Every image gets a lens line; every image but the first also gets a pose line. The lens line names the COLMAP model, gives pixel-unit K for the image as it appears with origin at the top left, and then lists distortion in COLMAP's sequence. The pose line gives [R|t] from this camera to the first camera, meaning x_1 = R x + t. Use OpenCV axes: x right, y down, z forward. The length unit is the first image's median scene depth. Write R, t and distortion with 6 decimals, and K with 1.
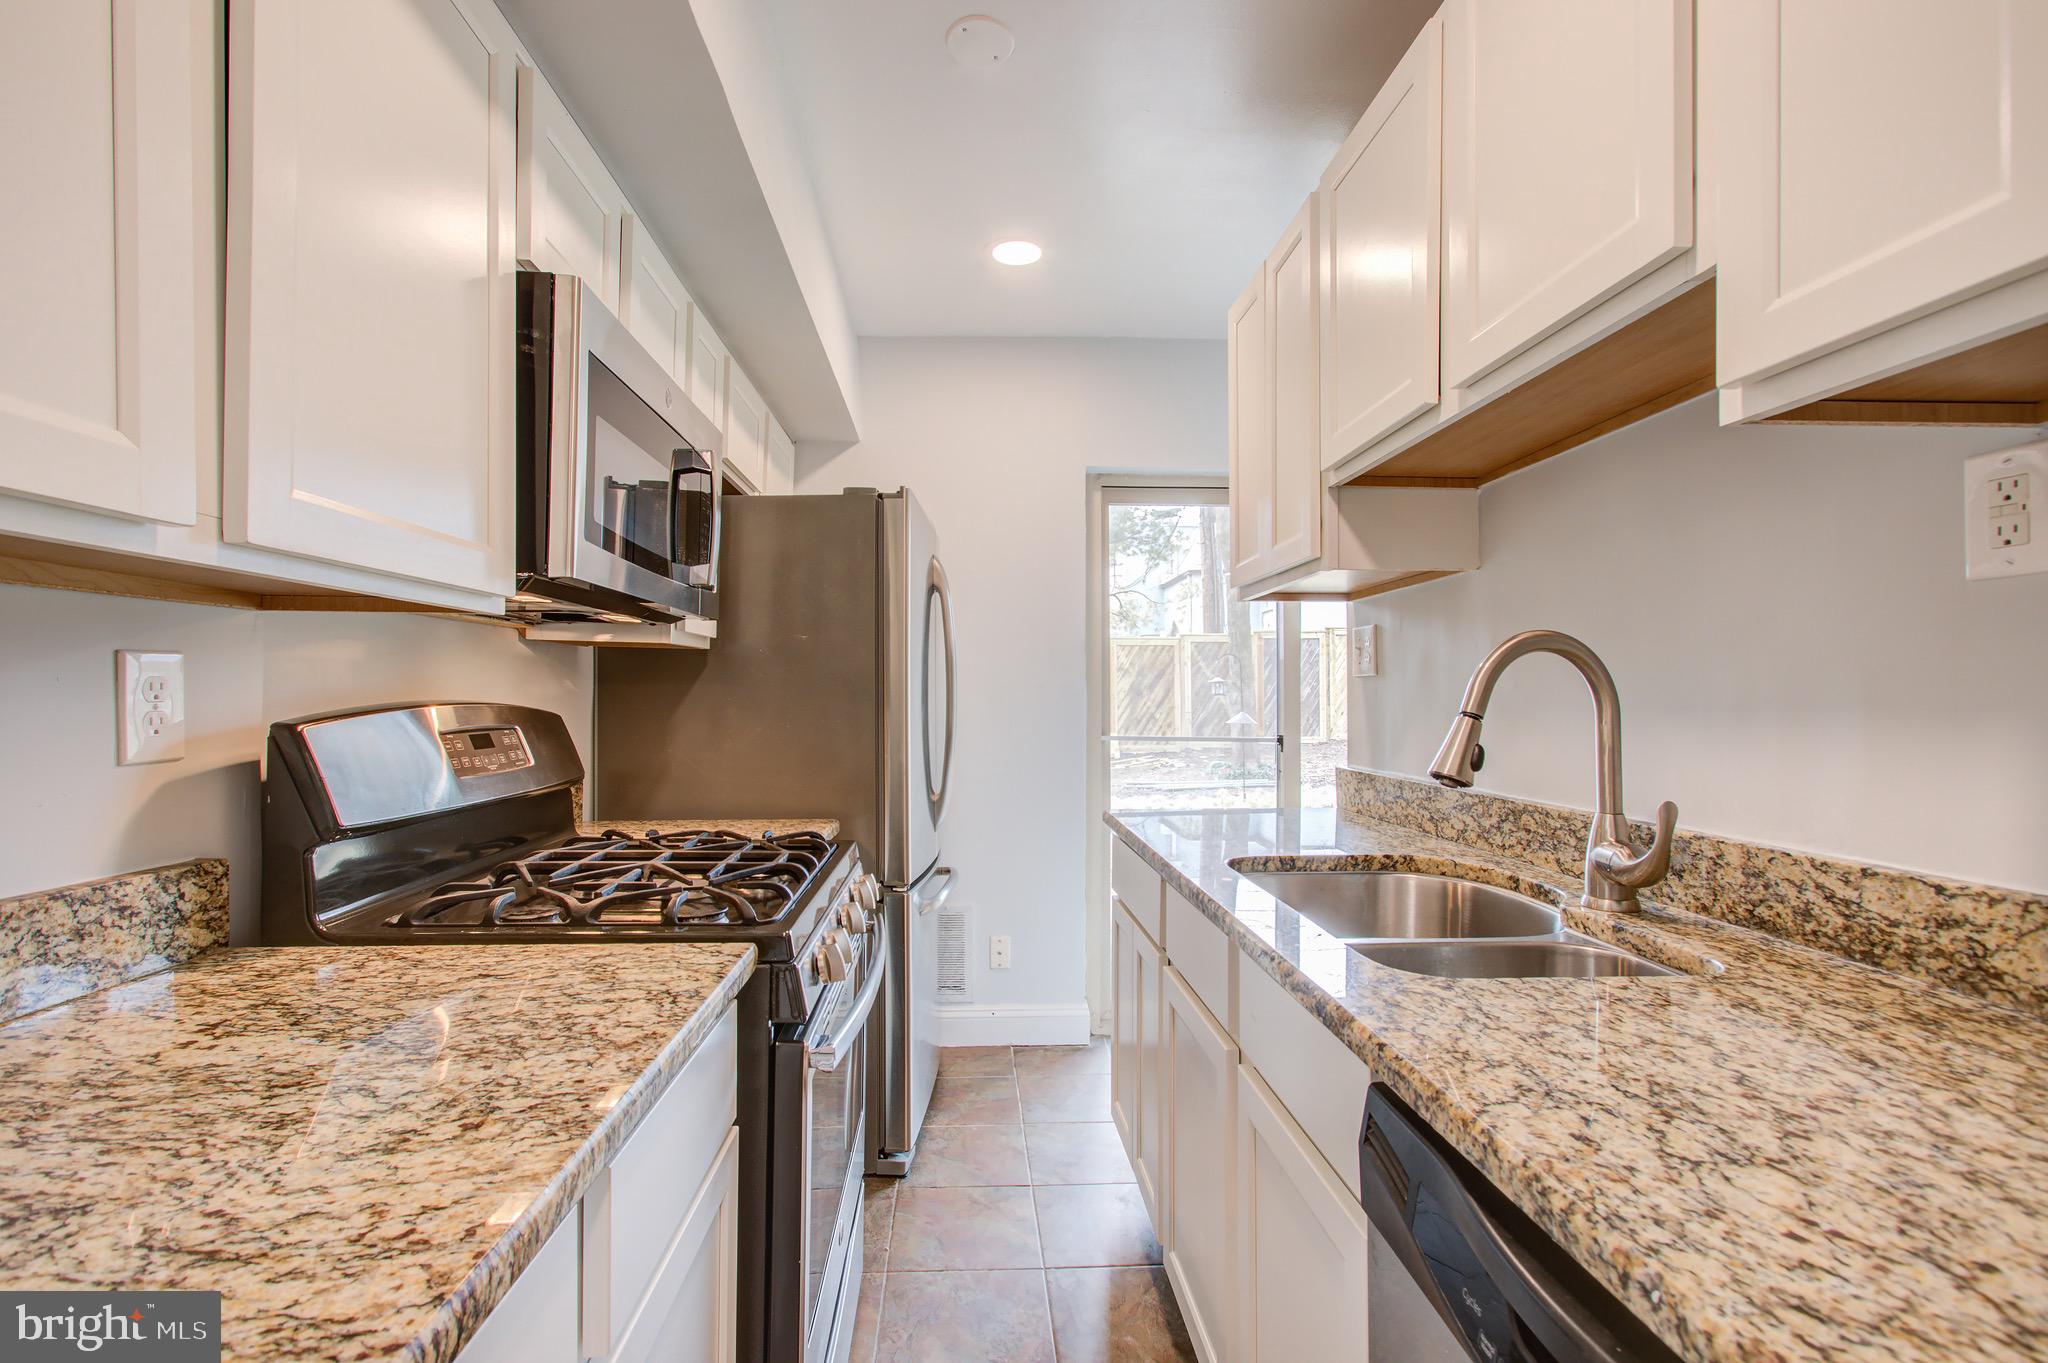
lens RADIAL K [[929.9, 0, 1002.6], [0, 929.9, 687.8], [0, 0, 1]] dist [0.007460, -0.001324]
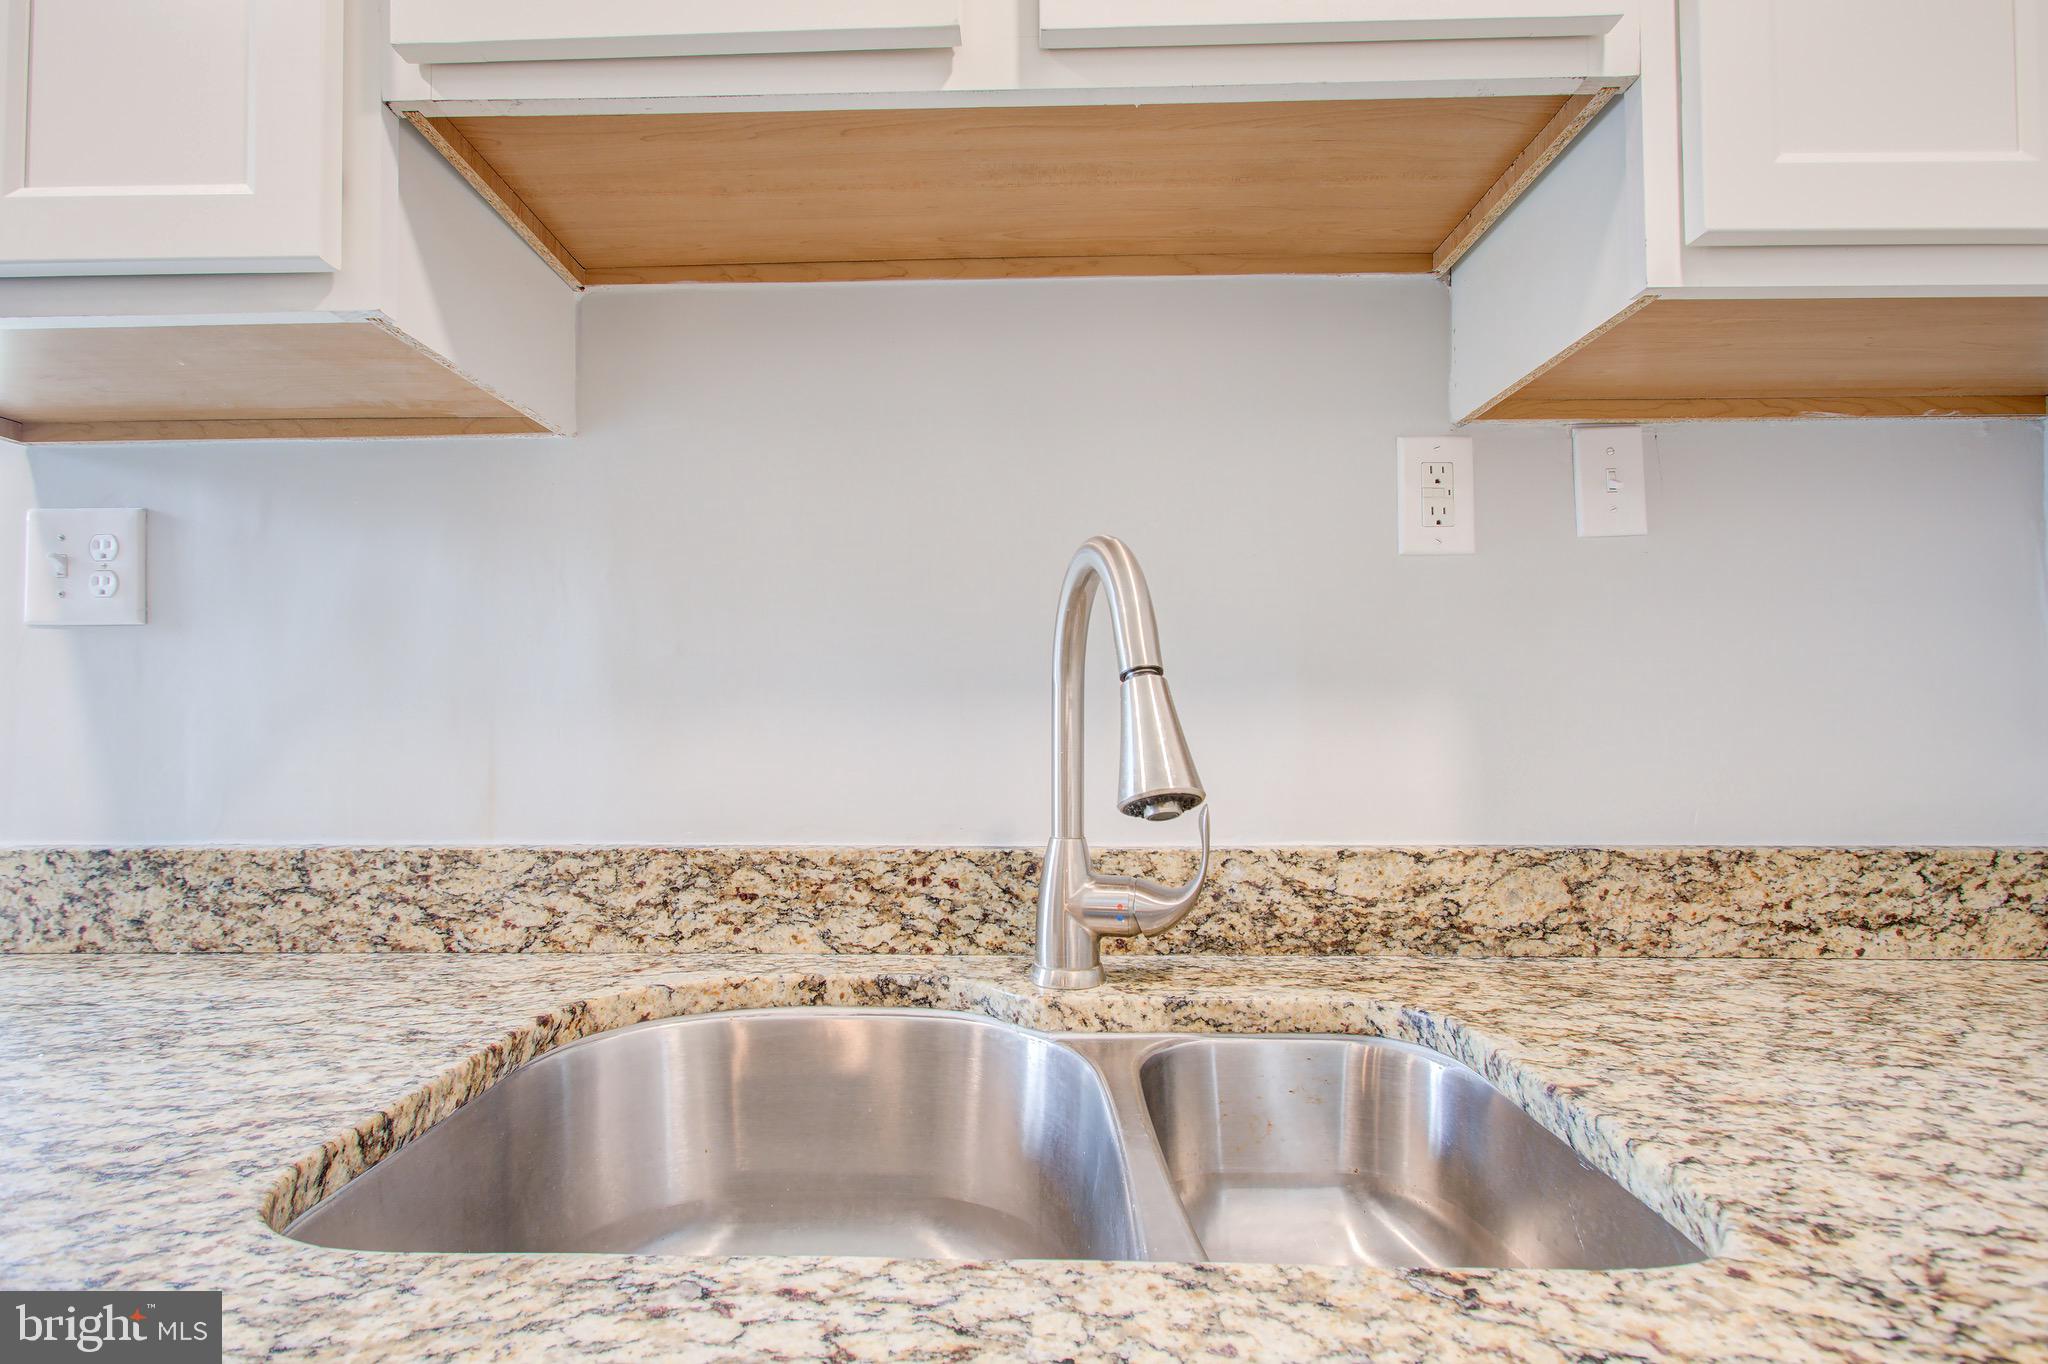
lens RADIAL K [[929.9, 0, 1020.9], [0, 929.9, 698.7], [0, 0, 1]] dist [0.007460, -0.001324]
pose [[0.066295, 0.023584, 0.997521, -0.016226], [-0.004490, 0.999718, -0.023338, 0.063174], [-0.997790, -0.002932, 0.066383, 1.196923]]
